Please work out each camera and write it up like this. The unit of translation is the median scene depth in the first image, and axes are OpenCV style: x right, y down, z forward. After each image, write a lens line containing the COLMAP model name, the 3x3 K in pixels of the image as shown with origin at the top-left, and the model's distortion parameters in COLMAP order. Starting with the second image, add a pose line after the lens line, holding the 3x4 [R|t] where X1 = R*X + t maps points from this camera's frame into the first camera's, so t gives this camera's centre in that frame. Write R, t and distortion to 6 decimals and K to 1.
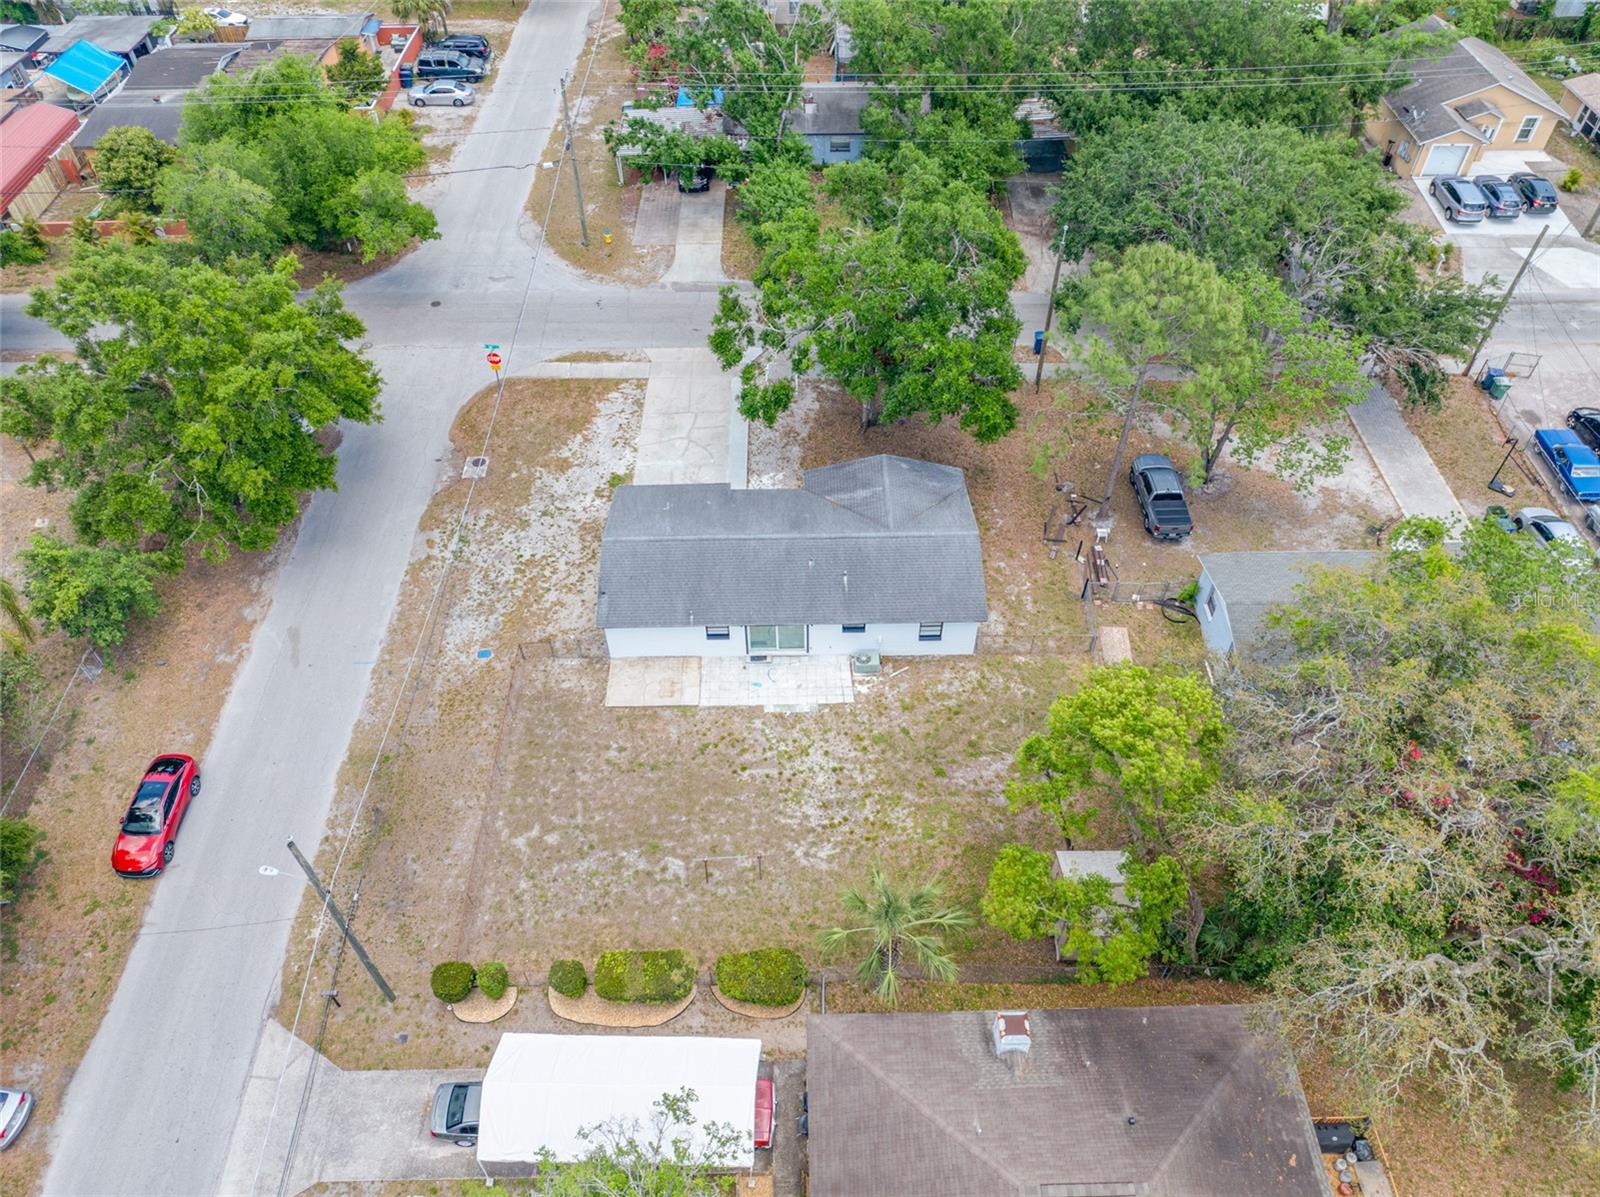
lens RADIAL K [[1130.4, 0, 804.8], [0, 1130.4, 591.8], [0, 0, 1]] dist [-0.036763, -0.000607]
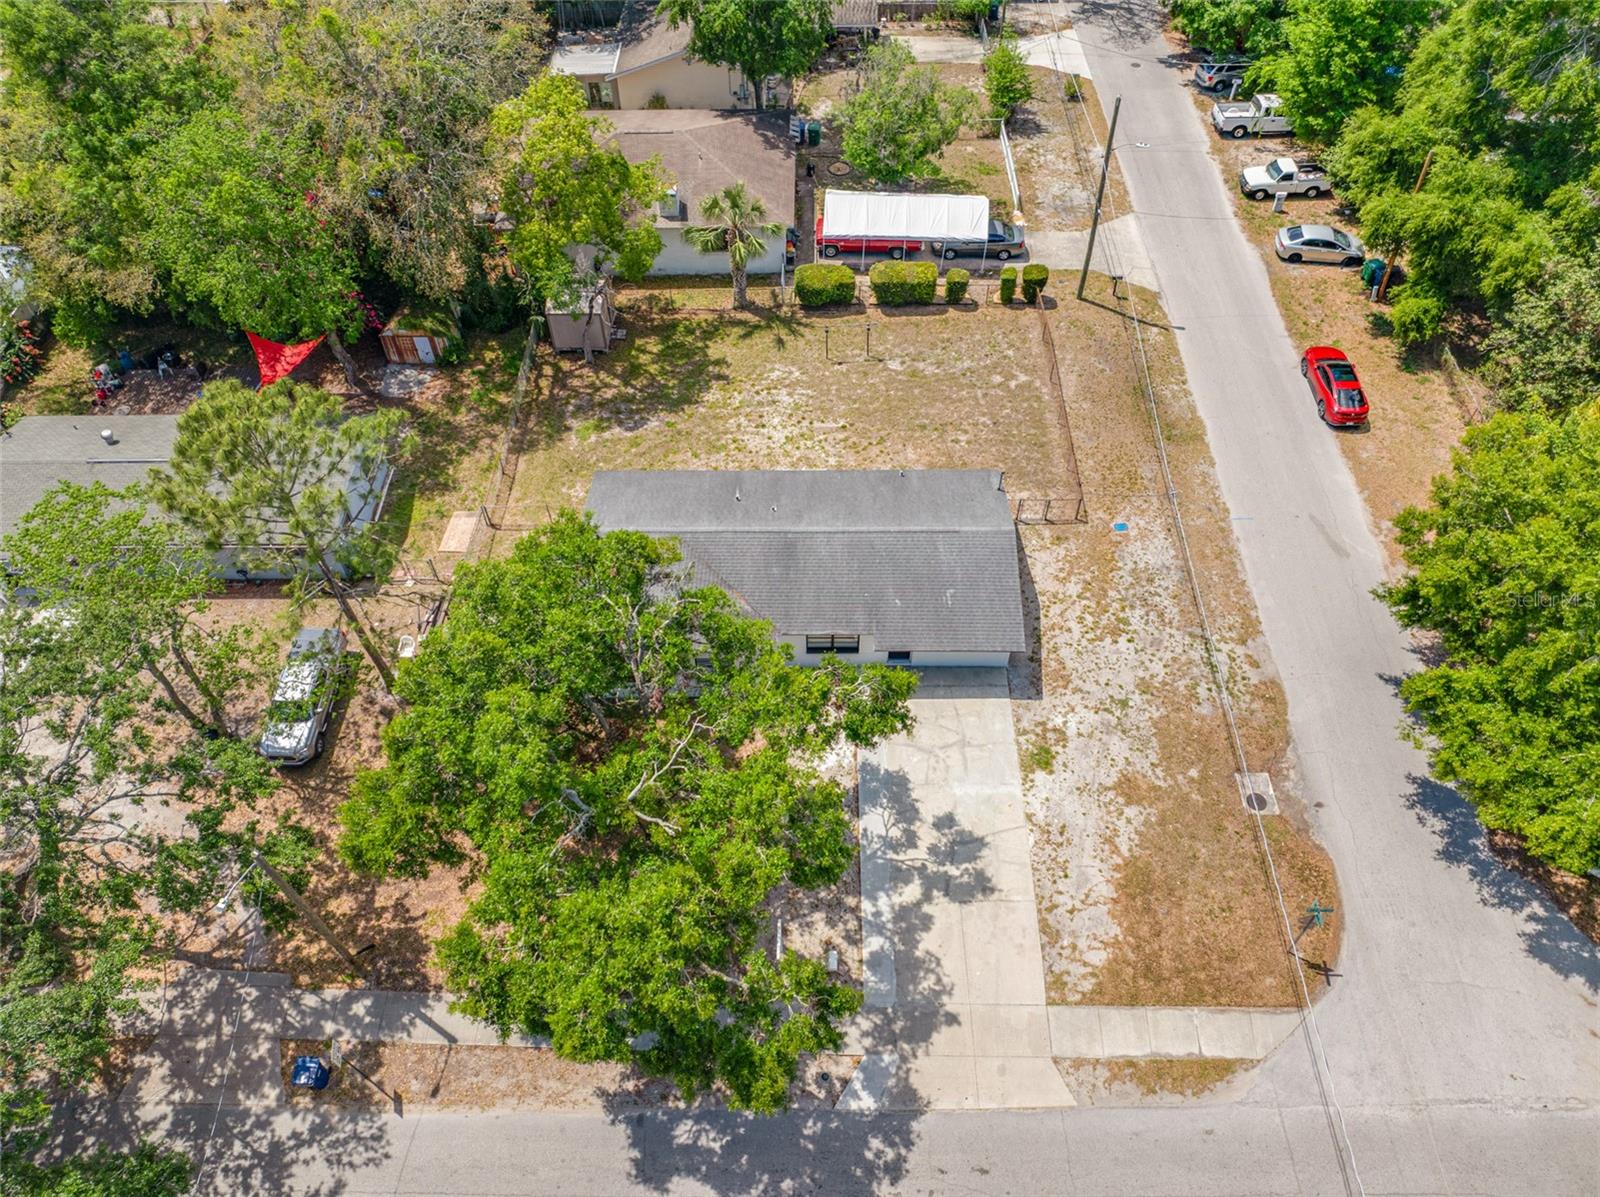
lens RADIAL K [[1130.4, 0, 804.8], [0, 1130.4, 591.8], [0, 0, 1]] dist [-0.036763, -0.000607]
pose [[-0.999693, -0.007293, 0.023690, -0.034623], [0.024505, -0.147062, 0.988824, -0.791078], [-0.003728, 0.989100, 0.147195, 0.801339]]
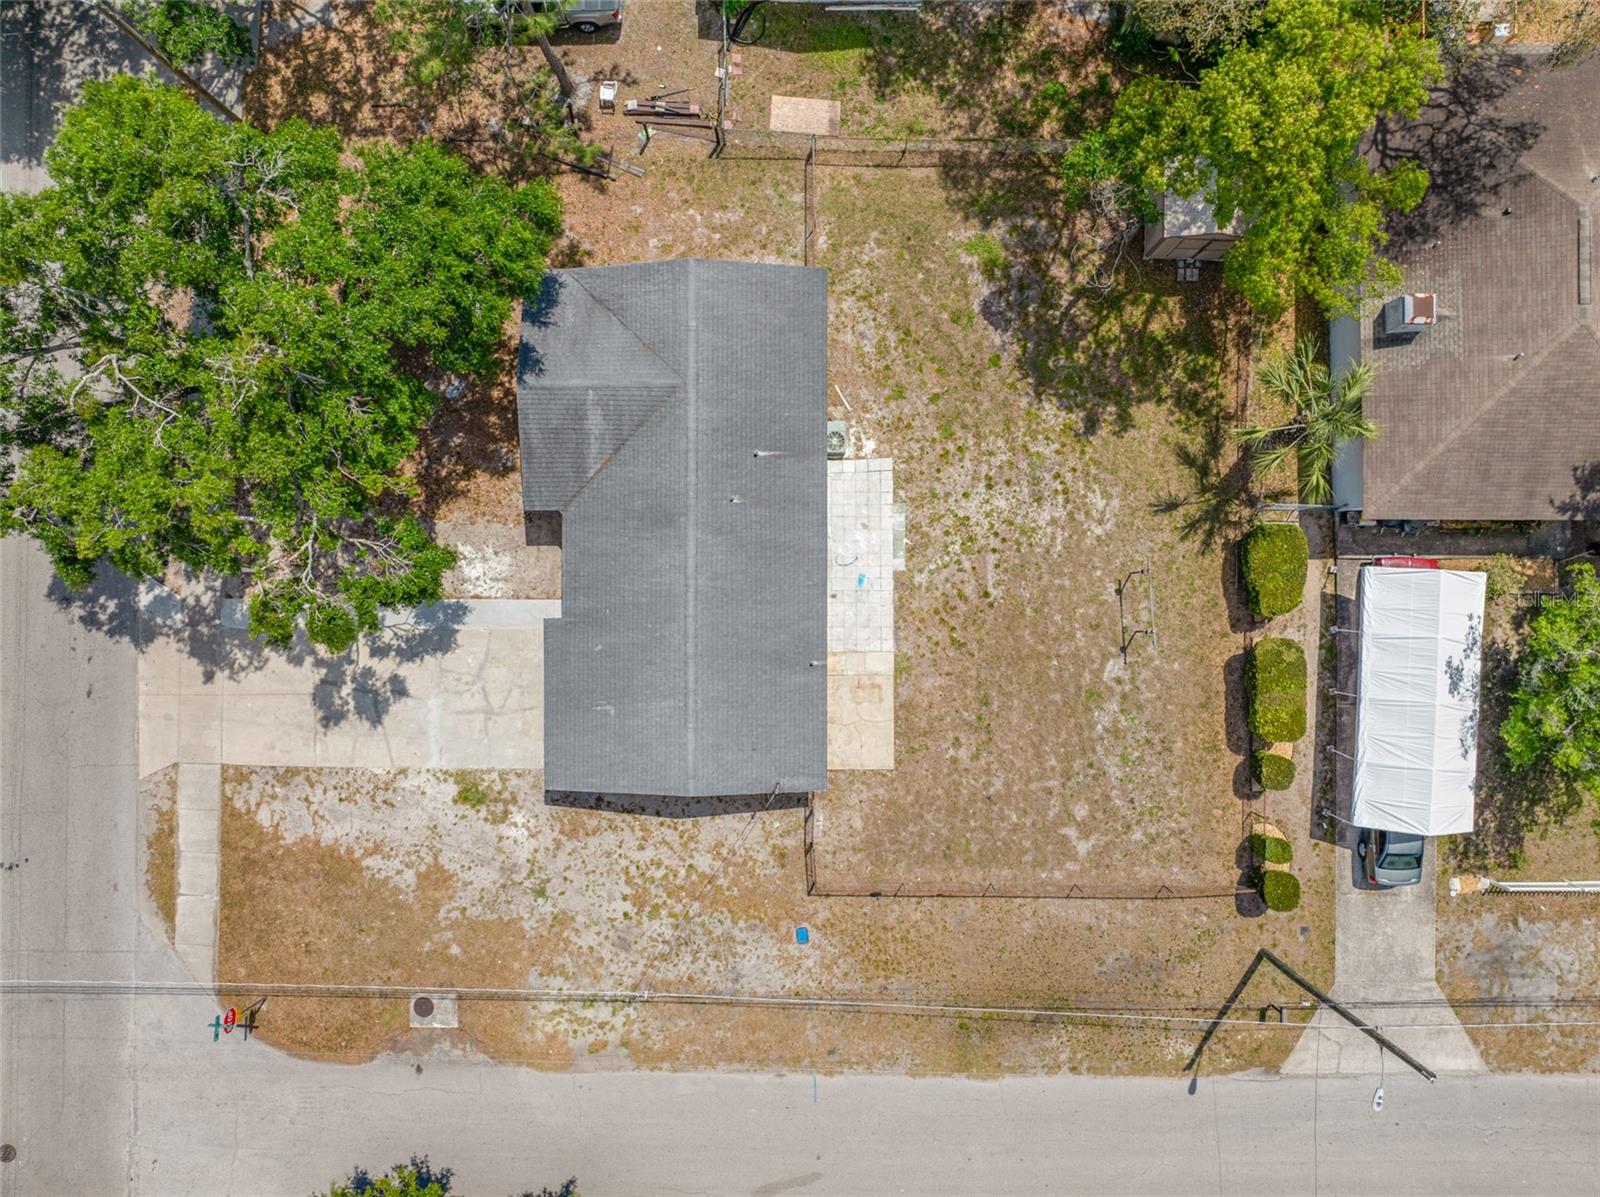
lens RADIAL K [[1121.4, 0, 805.9], [0, 1121.4, 597.1], [0, 0, 1]] dist [-0.042002, 0.009128]
pose [[0.017905, -0.999766, 0.012114, -0.055037], [0.740846, 0.021402, 0.671334, -0.401642], [-0.671436, -0.003046, 0.741056, 0.381580]]
